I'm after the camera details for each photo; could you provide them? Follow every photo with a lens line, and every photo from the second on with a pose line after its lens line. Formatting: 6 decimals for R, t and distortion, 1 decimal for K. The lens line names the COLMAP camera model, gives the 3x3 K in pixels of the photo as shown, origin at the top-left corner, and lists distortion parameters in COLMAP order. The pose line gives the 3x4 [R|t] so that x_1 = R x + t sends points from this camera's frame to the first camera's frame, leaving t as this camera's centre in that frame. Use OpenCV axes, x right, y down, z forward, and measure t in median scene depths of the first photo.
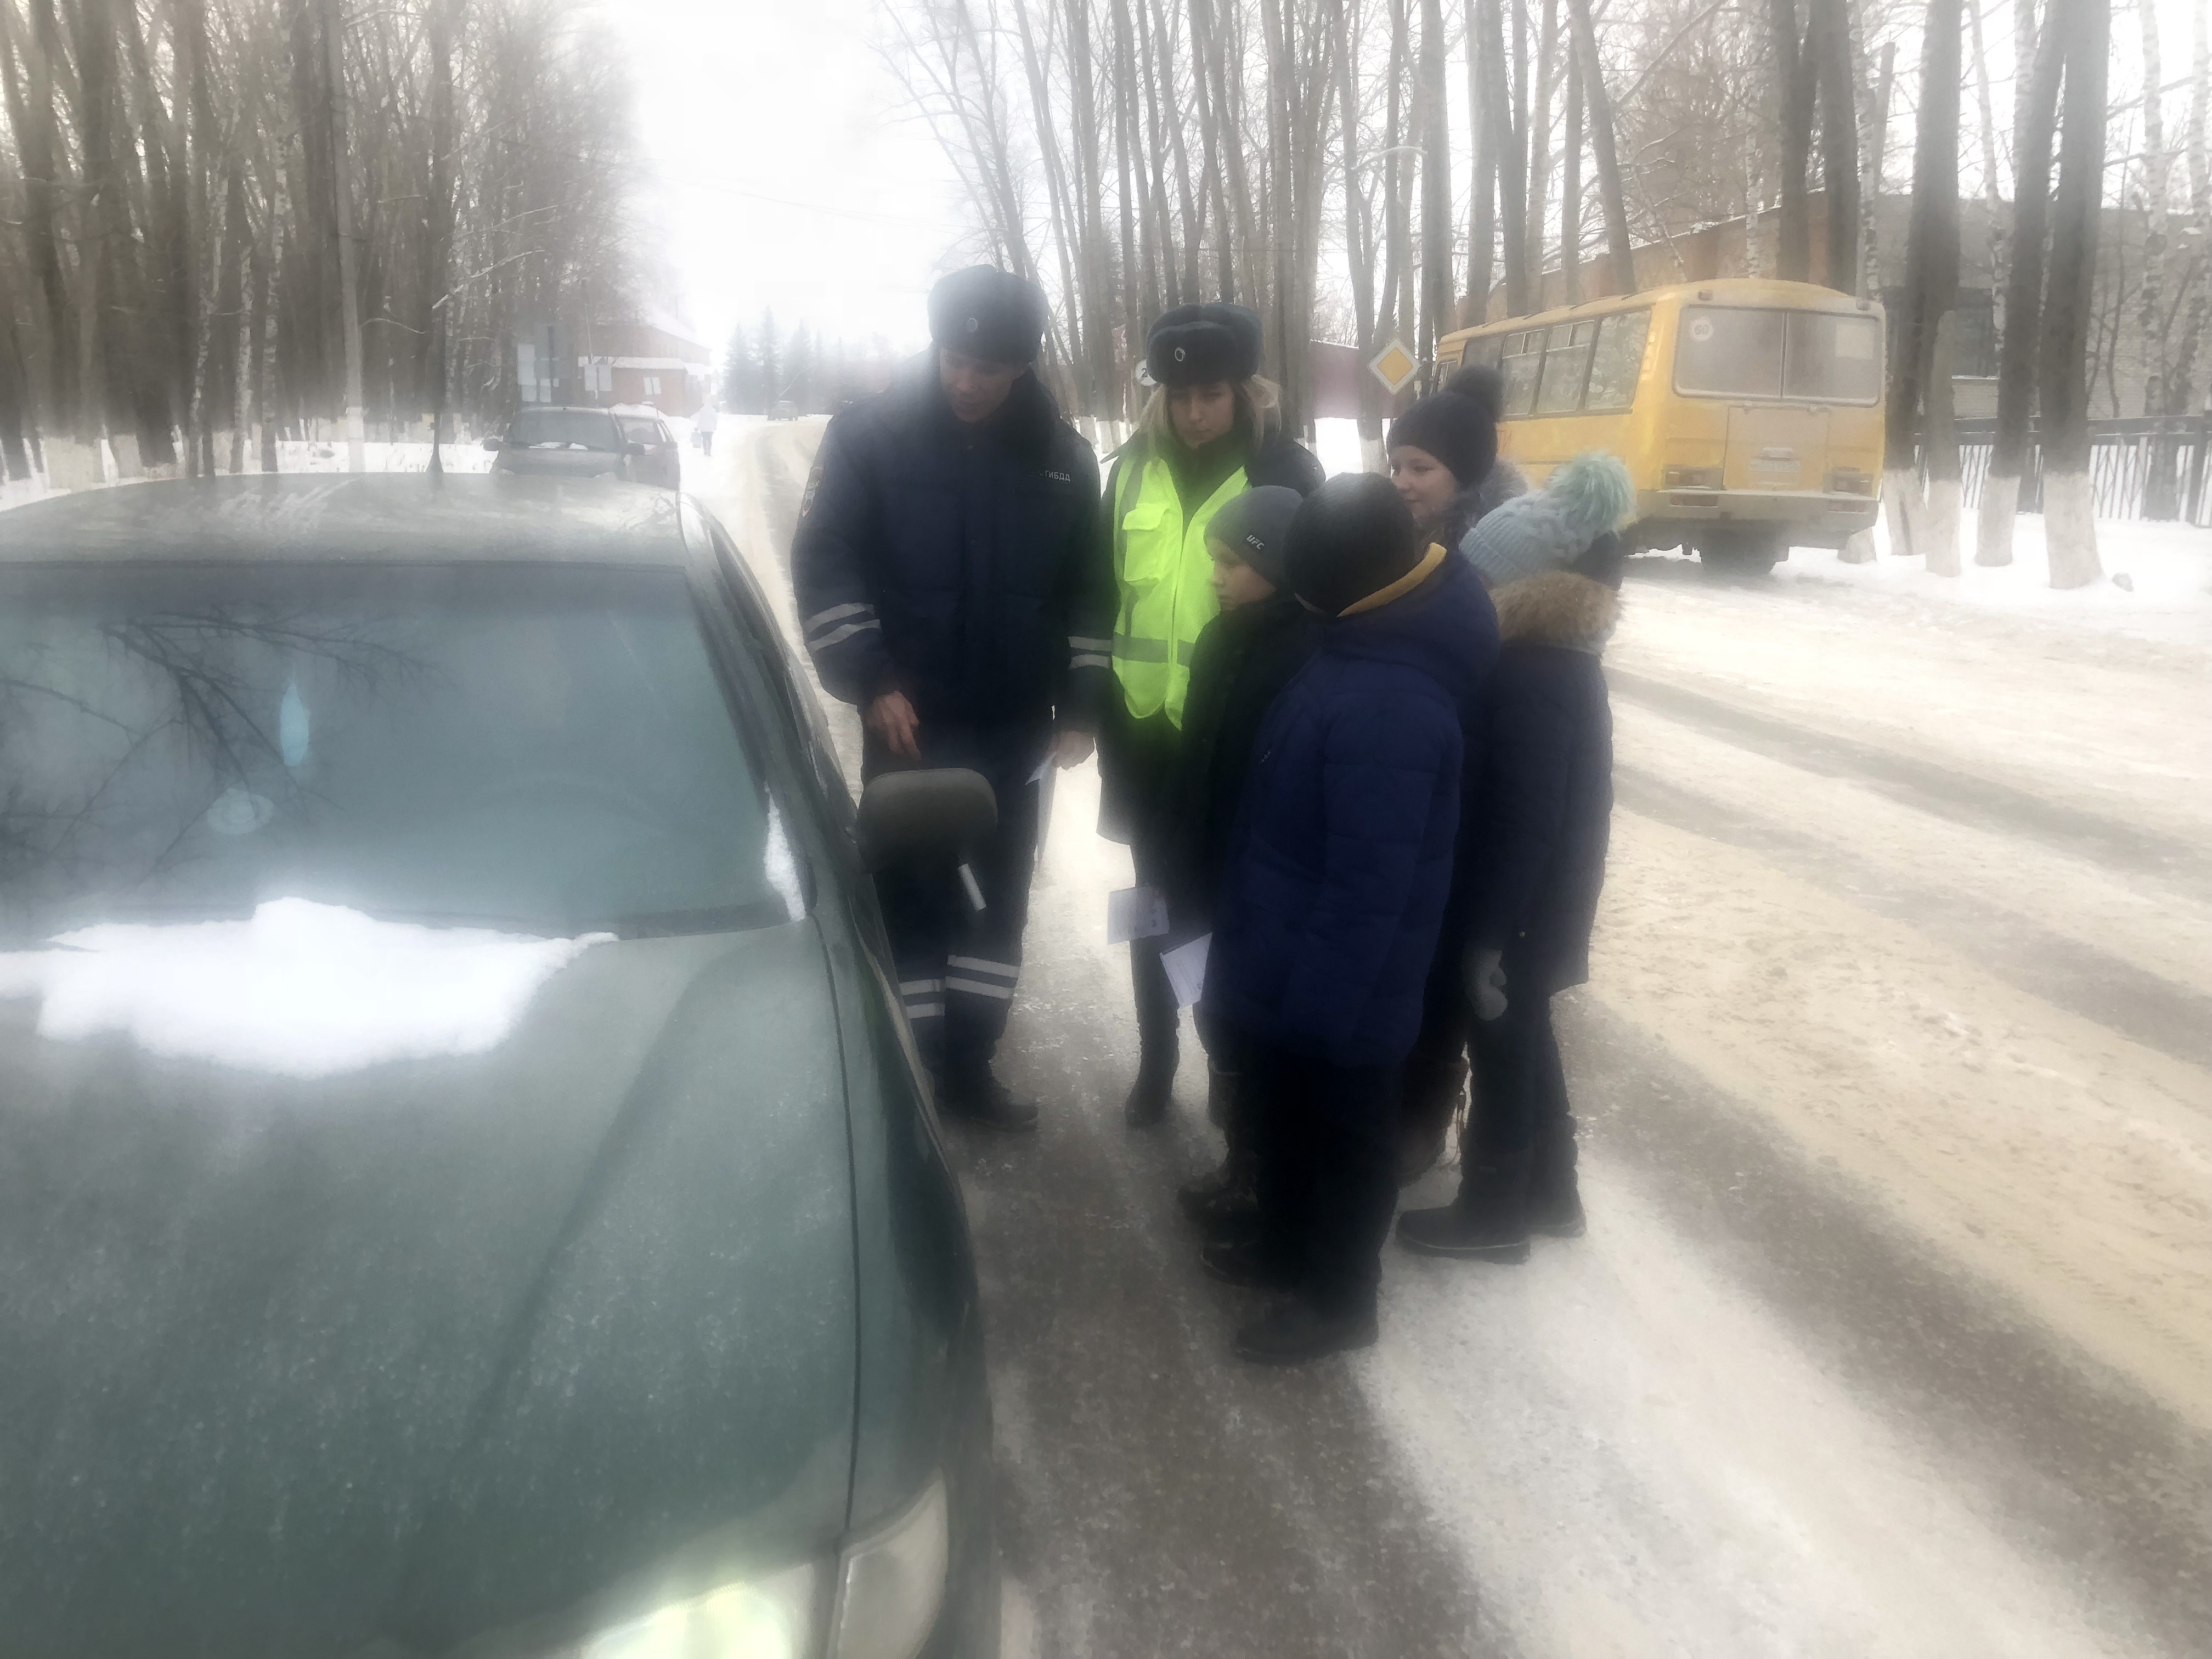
lens RADIAL K [[1716.5, 0, 1106.0], [0, 1716.5, 829.5], [0, 0, 1]] dist [-0.006151, -0.007965]
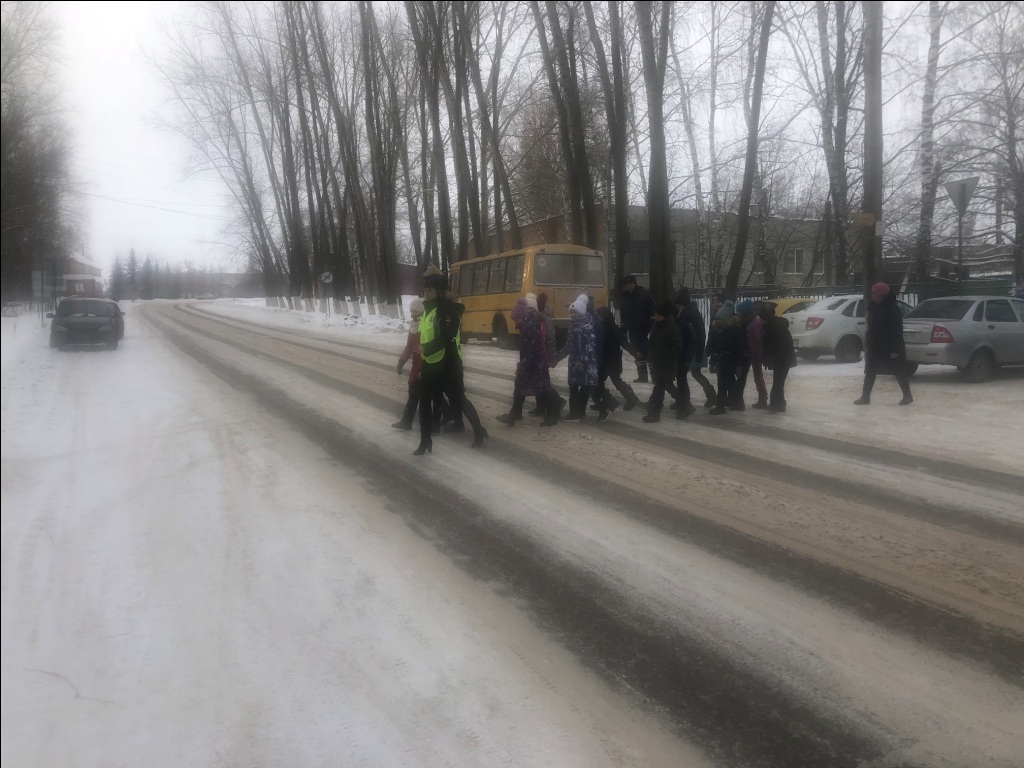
lens RADIAL K [[828.4, 0, 511.4], [0, 828.4, 397.0], [0, 0, 1]] dist [0.024027, -0.042111]
pose [[0.966539, -0.055235, 0.250502, -0.021284], [0.082969, 0.991366, -0.101536, 0.024017], [-0.242731, 0.118922, 0.962777, -0.104927]]
